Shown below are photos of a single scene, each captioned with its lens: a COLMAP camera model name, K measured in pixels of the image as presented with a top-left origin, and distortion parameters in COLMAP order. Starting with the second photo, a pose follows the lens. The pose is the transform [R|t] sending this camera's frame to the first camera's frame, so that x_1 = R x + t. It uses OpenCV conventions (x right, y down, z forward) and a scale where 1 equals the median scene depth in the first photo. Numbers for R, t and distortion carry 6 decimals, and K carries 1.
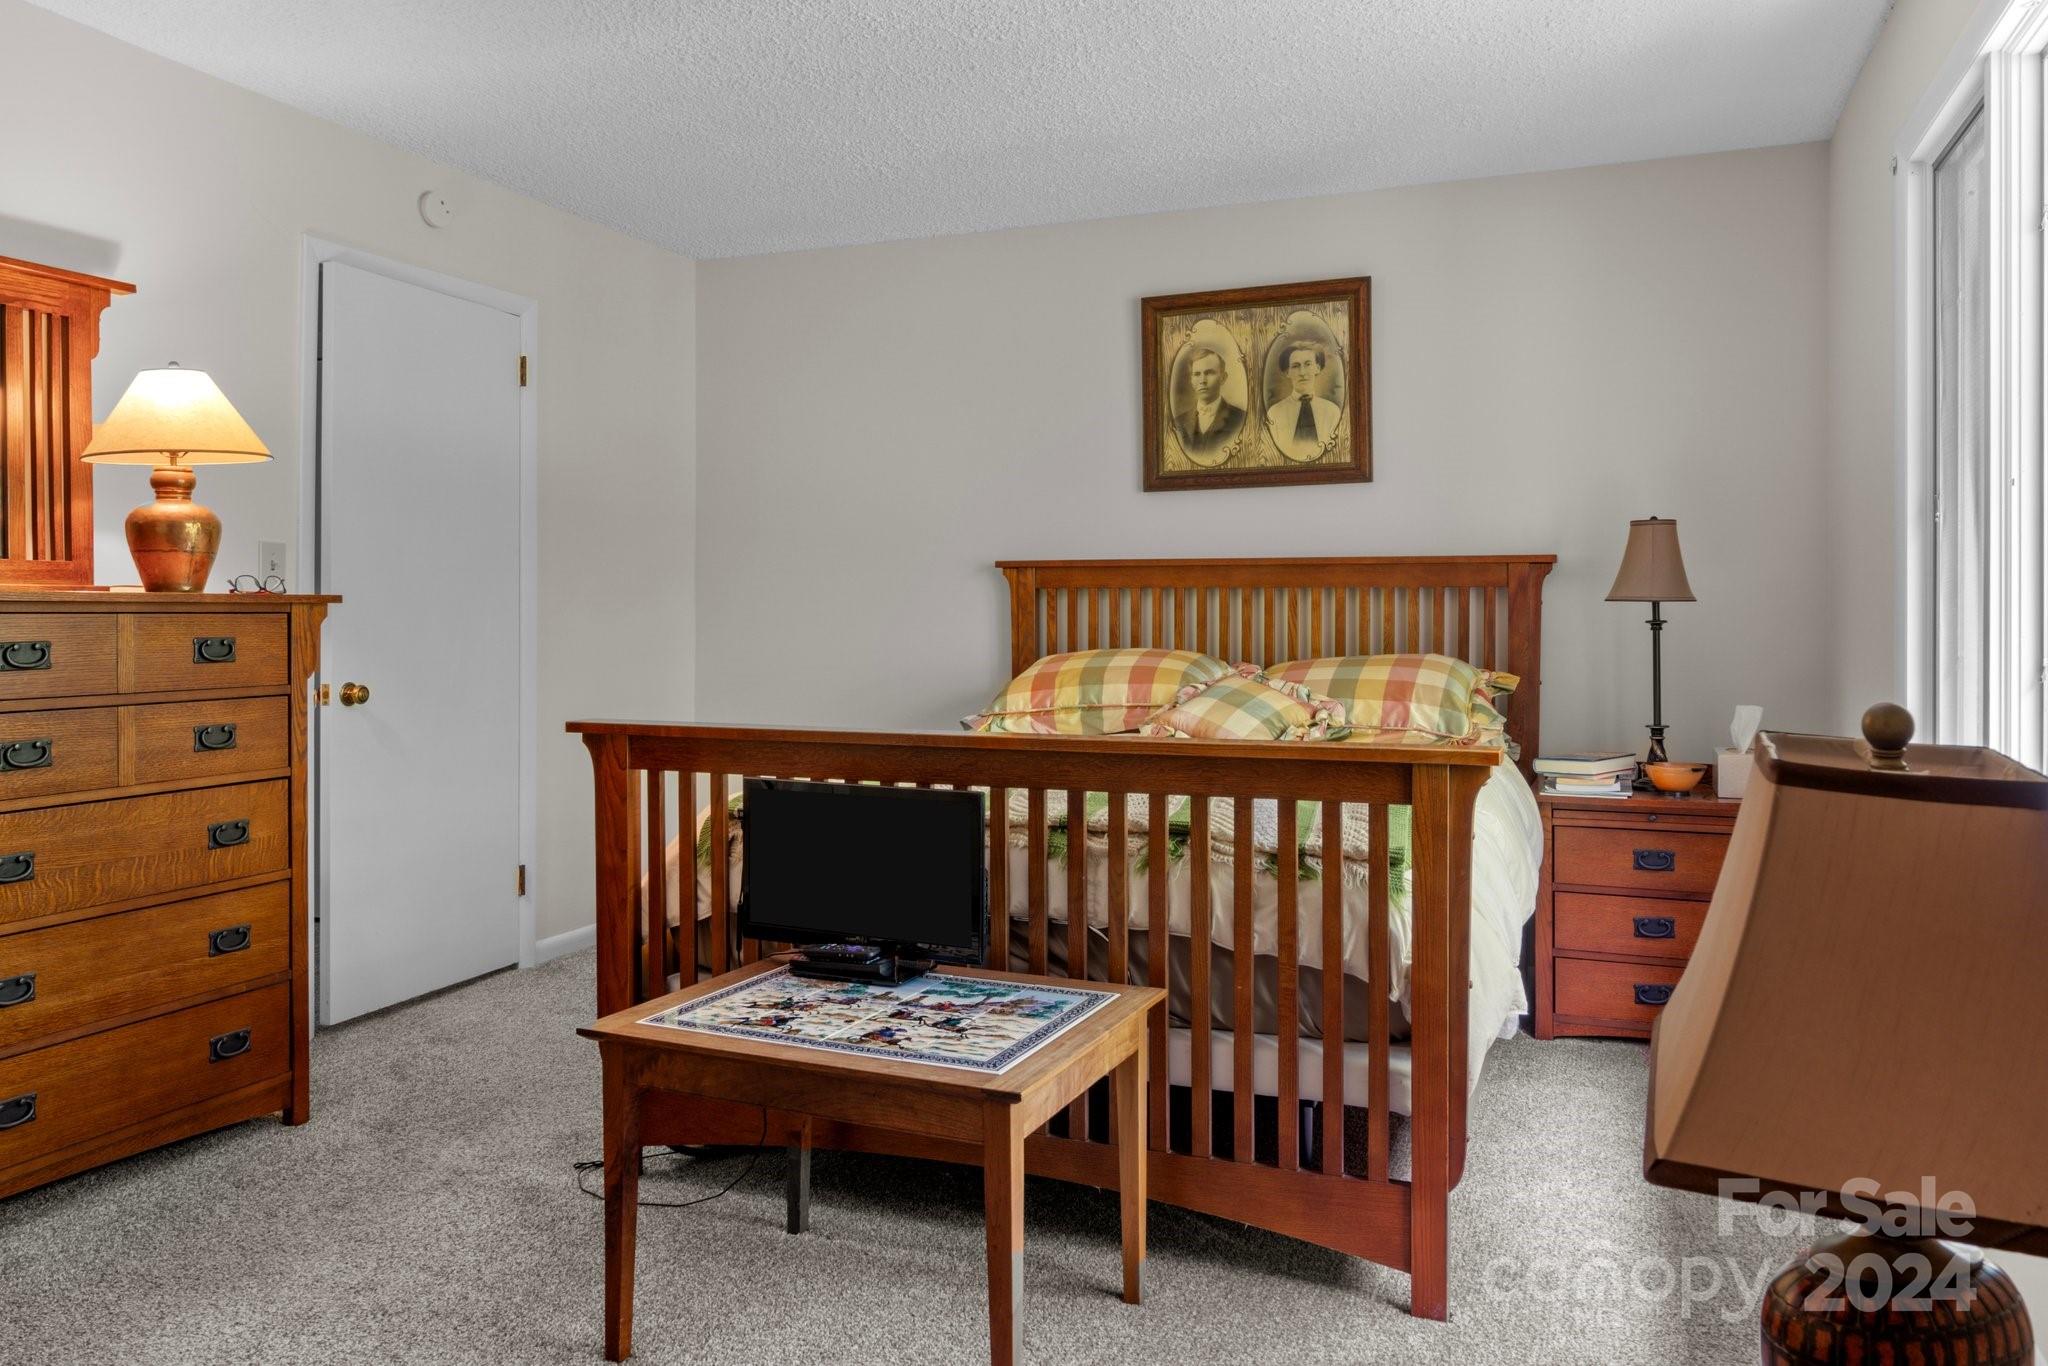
lens RADIAL K [[1479.6, 0, 1026.7], [0, 1479.6, 666.7], [0, 0, 1]] dist [-0.014352, -0.002145]
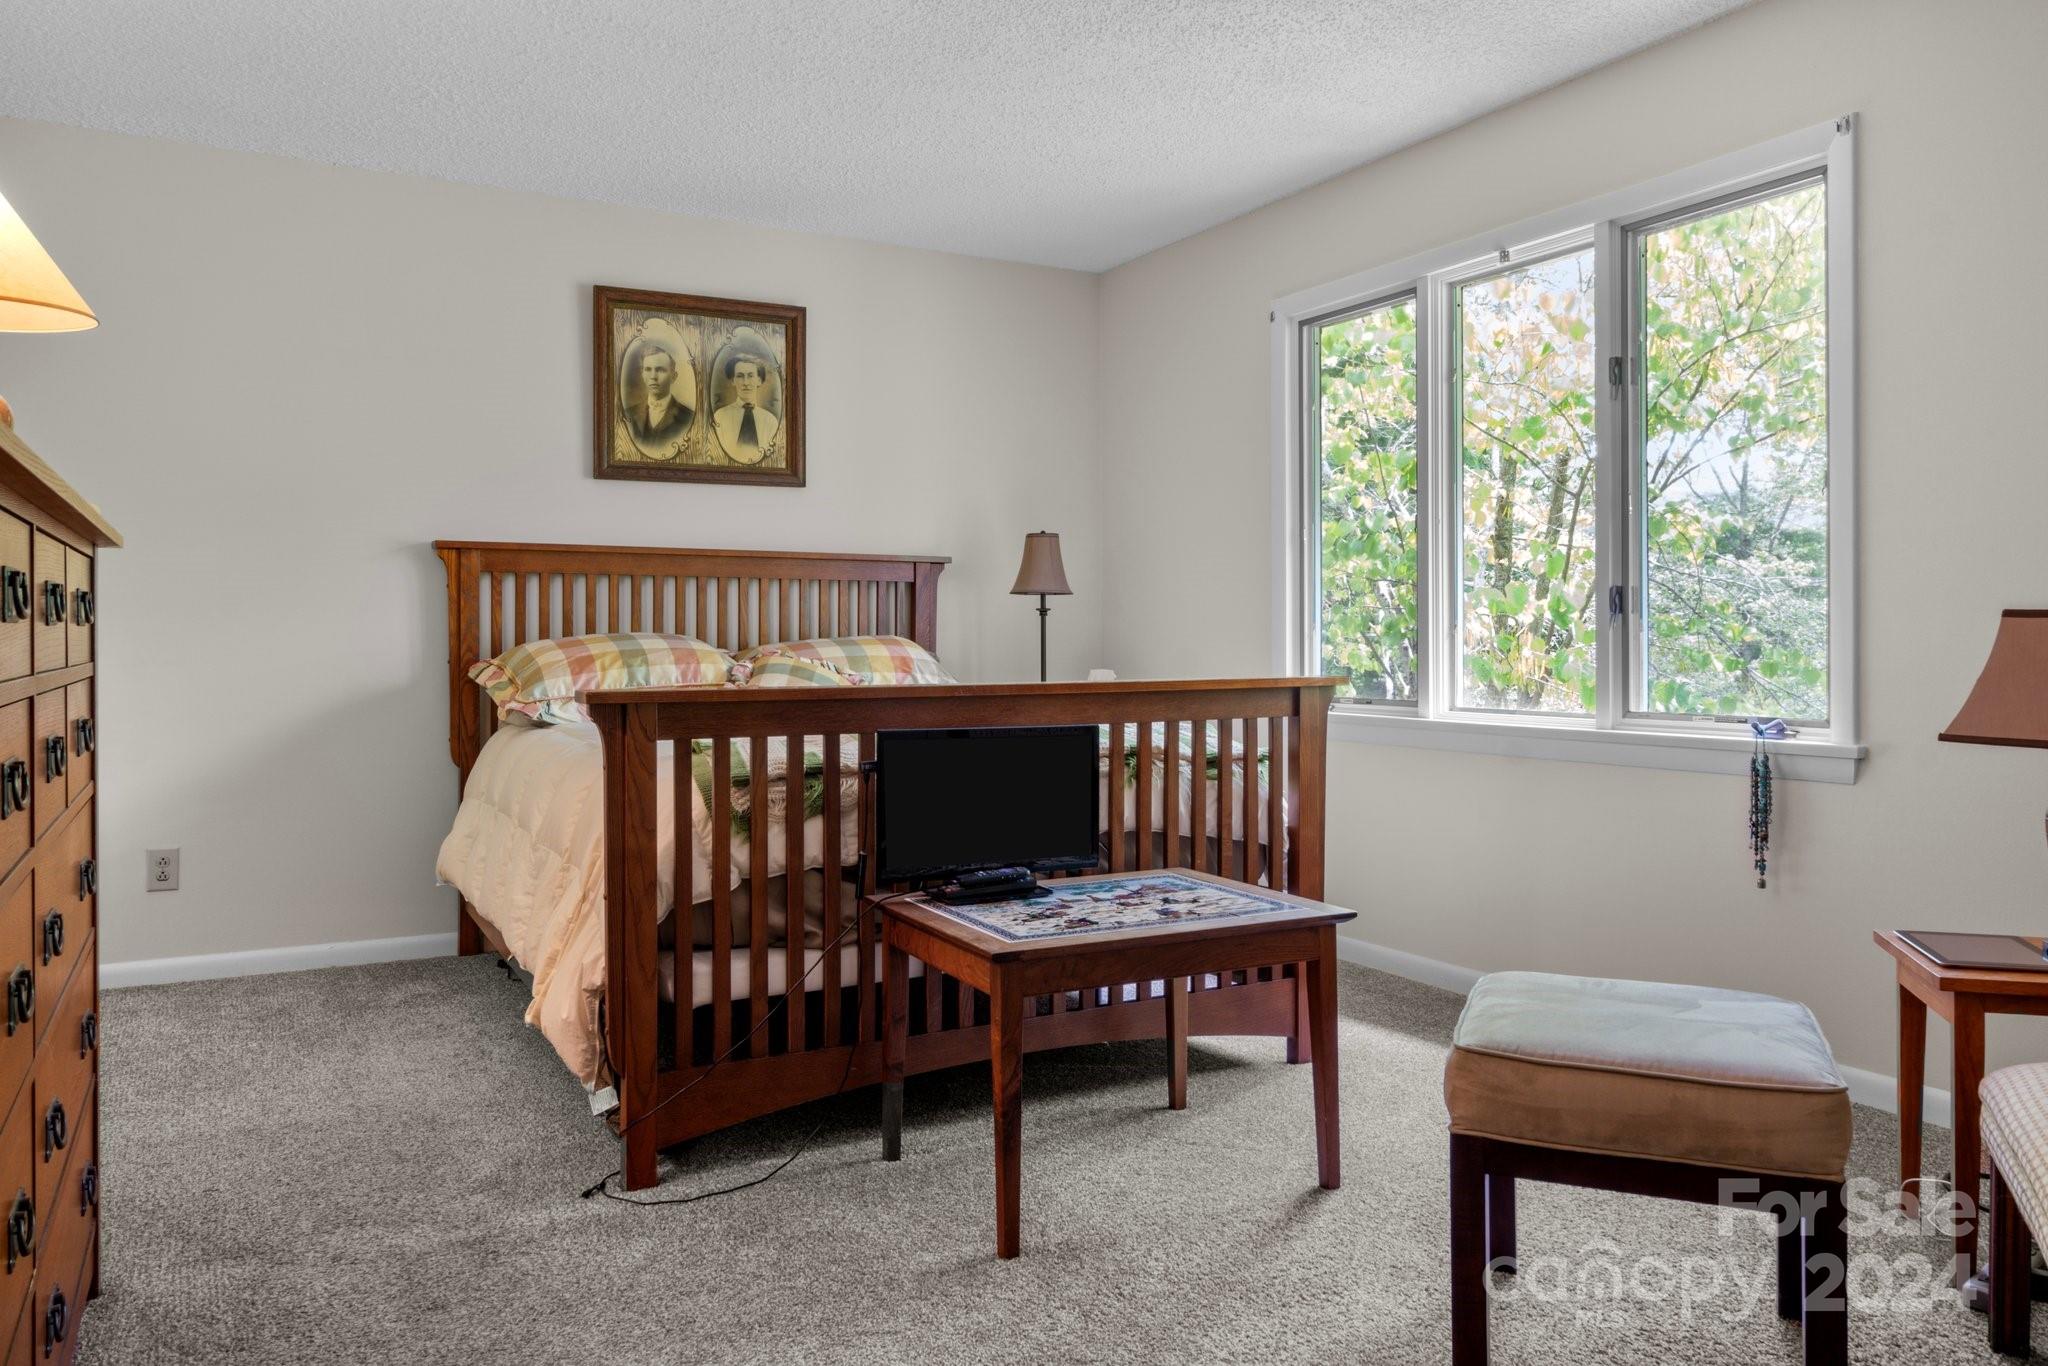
lens RADIAL K [[1479.6, 0, 1026.0], [0, 1479.6, 678.3], [0, 0, 1]] dist [-0.014352, -0.002145]
pose [[0.618079, -0.022058, 0.785807, -0.553269], [0.027293, 0.999606, 0.006592, 0.019613], [-0.785642, 0.017372, 0.618437, 0.157664]]
